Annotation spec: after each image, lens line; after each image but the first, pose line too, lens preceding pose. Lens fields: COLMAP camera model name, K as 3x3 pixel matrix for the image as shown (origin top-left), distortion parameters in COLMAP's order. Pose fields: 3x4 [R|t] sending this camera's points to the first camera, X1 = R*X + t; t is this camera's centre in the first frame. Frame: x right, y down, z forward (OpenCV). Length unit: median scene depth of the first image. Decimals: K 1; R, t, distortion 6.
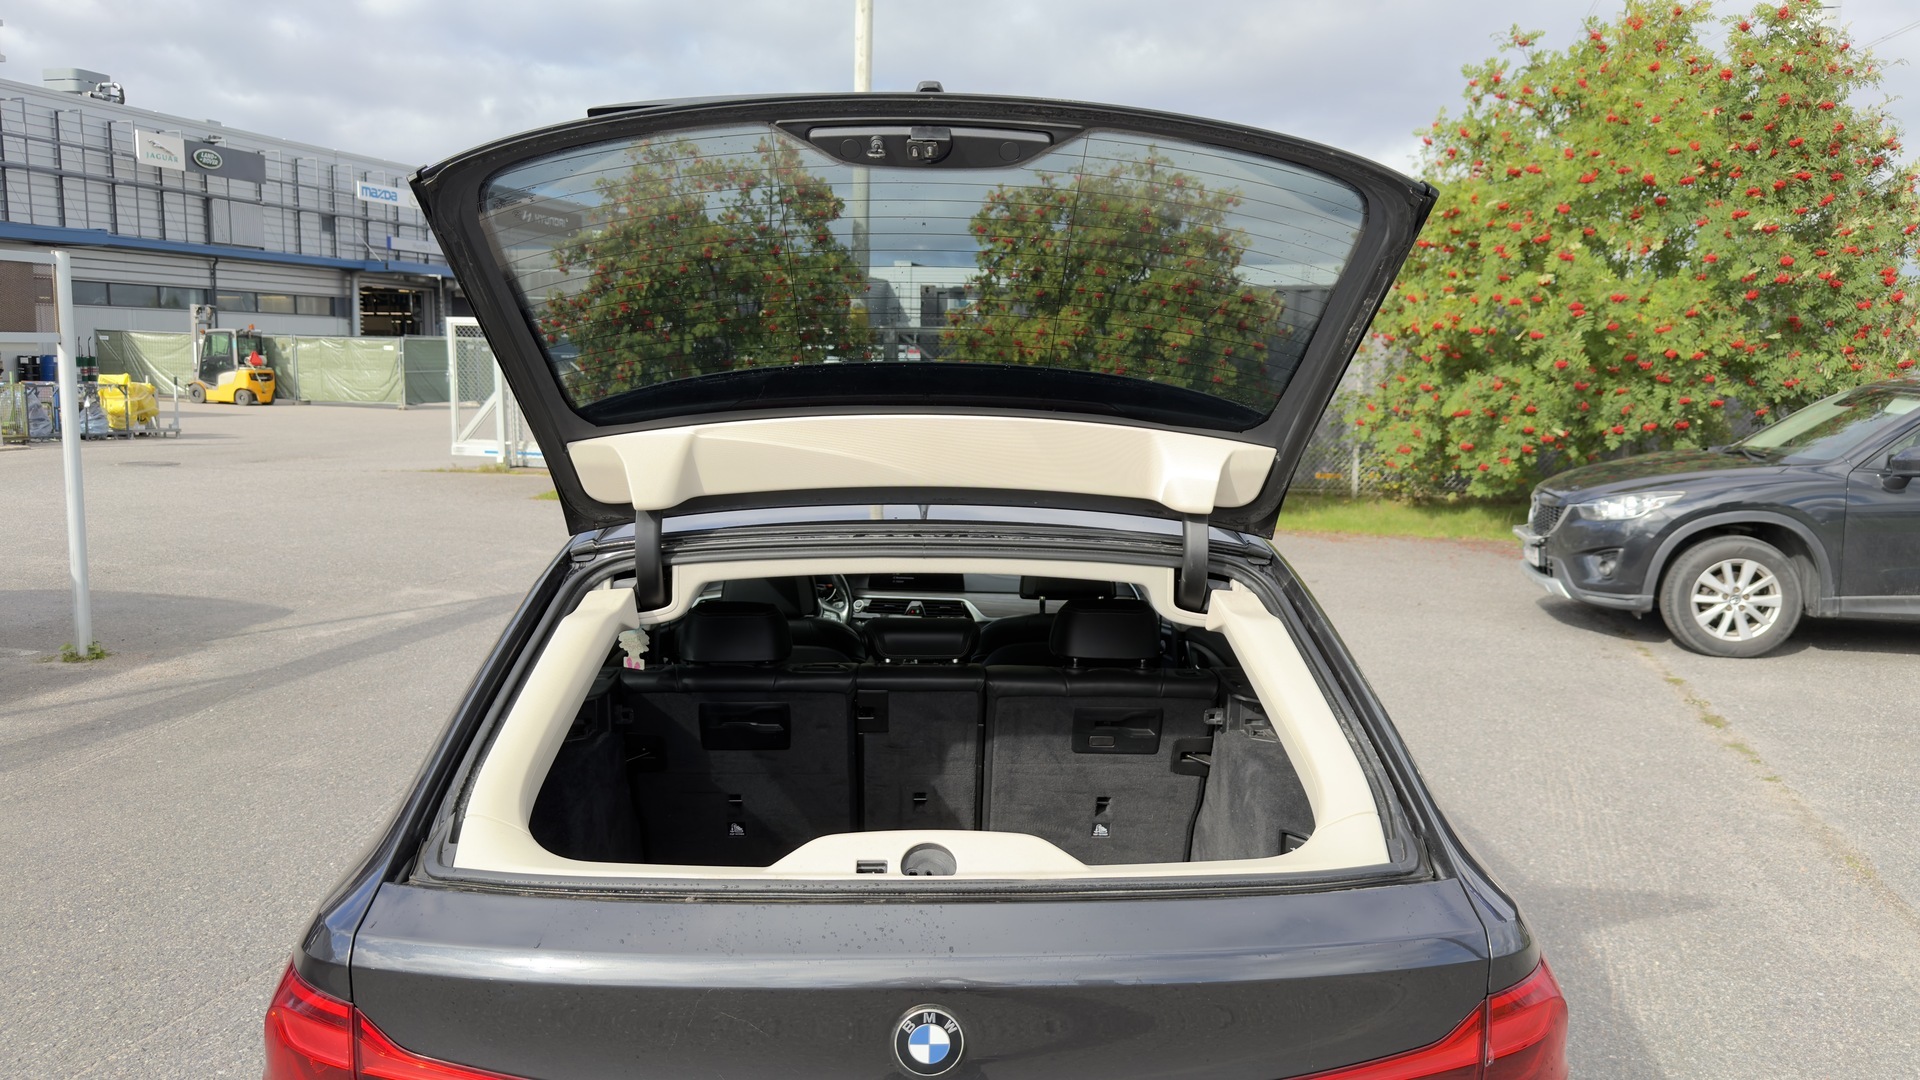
lens RADIAL K [[1339.1, 0, 976.6], [0, 1339.1, 533.5], [0, 0, 1]] dist [0.010341, -0.051404]
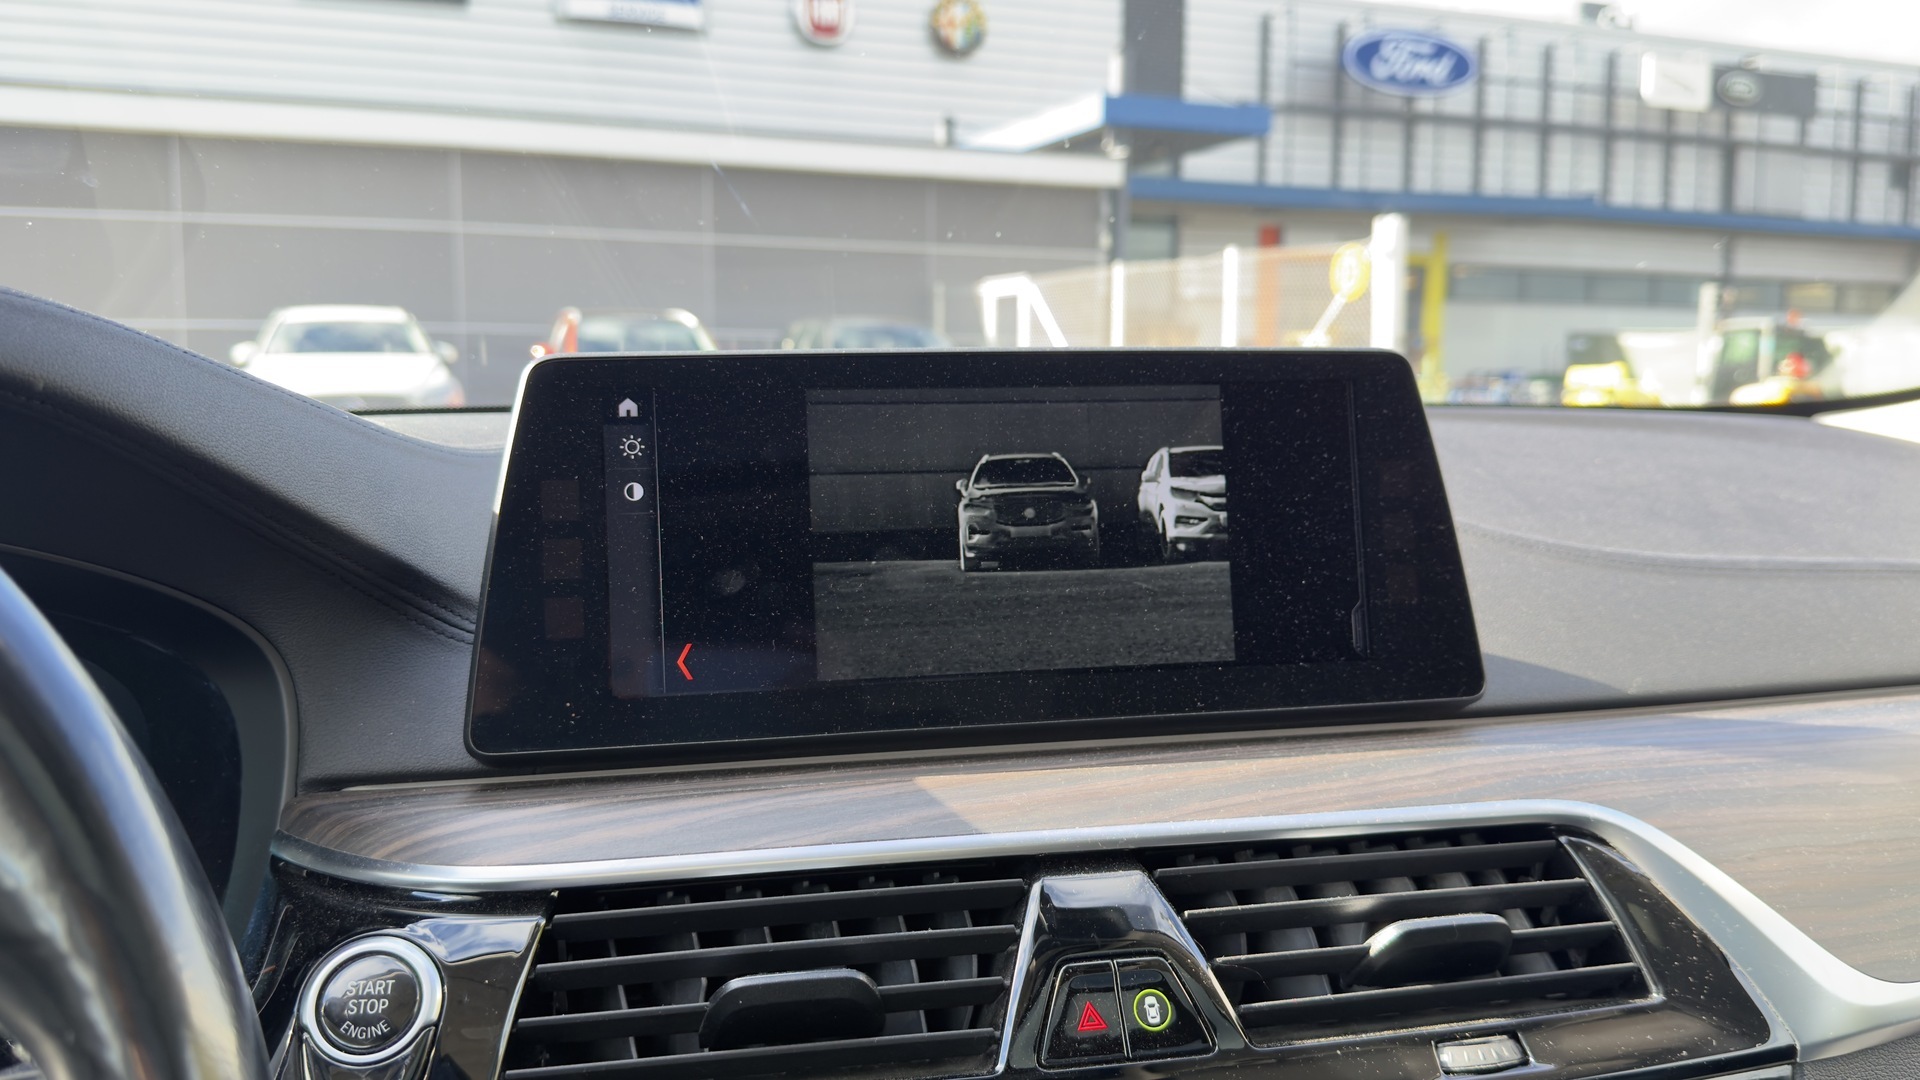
lens RADIAL K [[1575.4, 0, 960.5], [0, 1575.4, 548.2], [0, 0, 1]] dist [-0.036608, -0.043002]
pose [[0.588566, 0.082366, -0.804242, -0.141191], [-0.111900, 0.993521, 0.019860, -0.012753], [0.800668, 0.078306, 0.593969, 0.205955]]
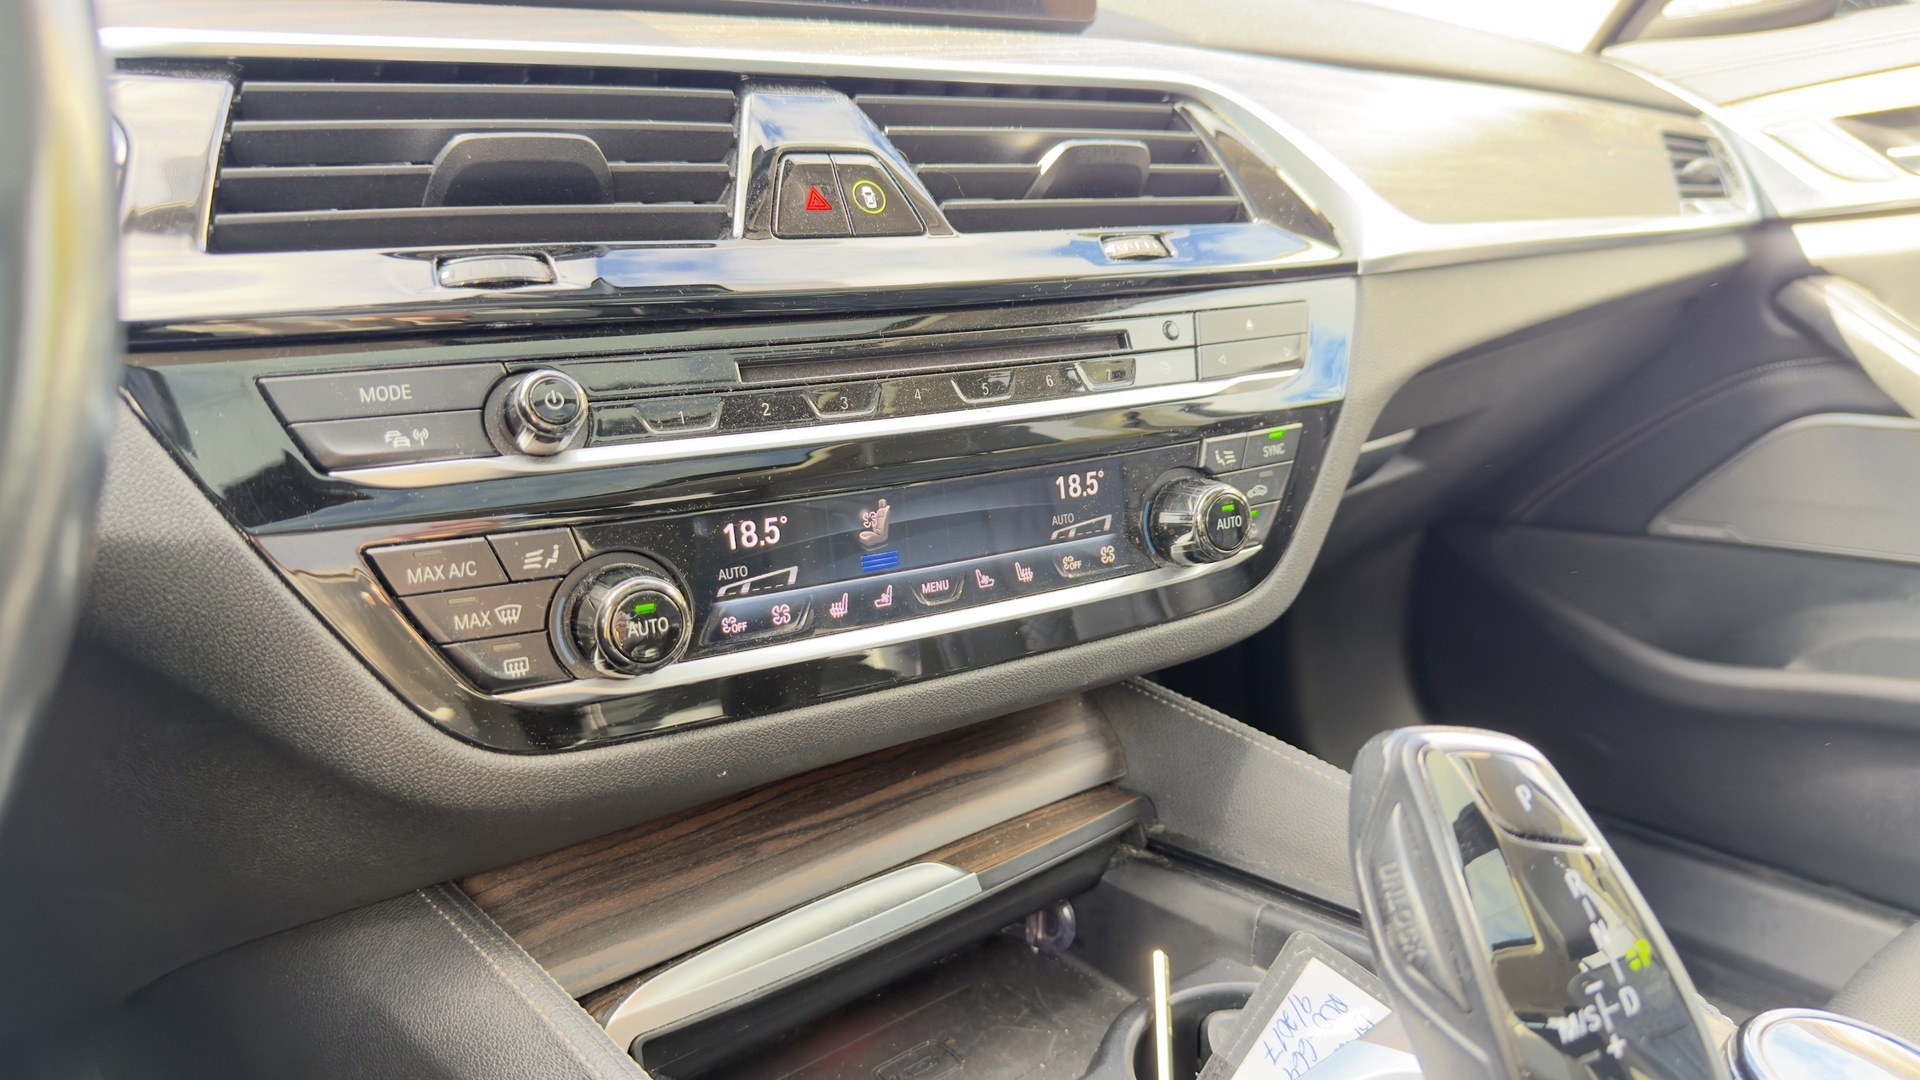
lens RADIAL K [[1339.1, 0, 958.3], [0, 1339.1, 522.6], [0, 0, 1]] dist [0.010341, -0.051404]
pose [[0.835582, 0.141136, -0.530927, -0.144093], [-0.085418, 0.988060, 0.128223, -0.003805], [0.542685, -0.061790, 0.837661, 0.204900]]
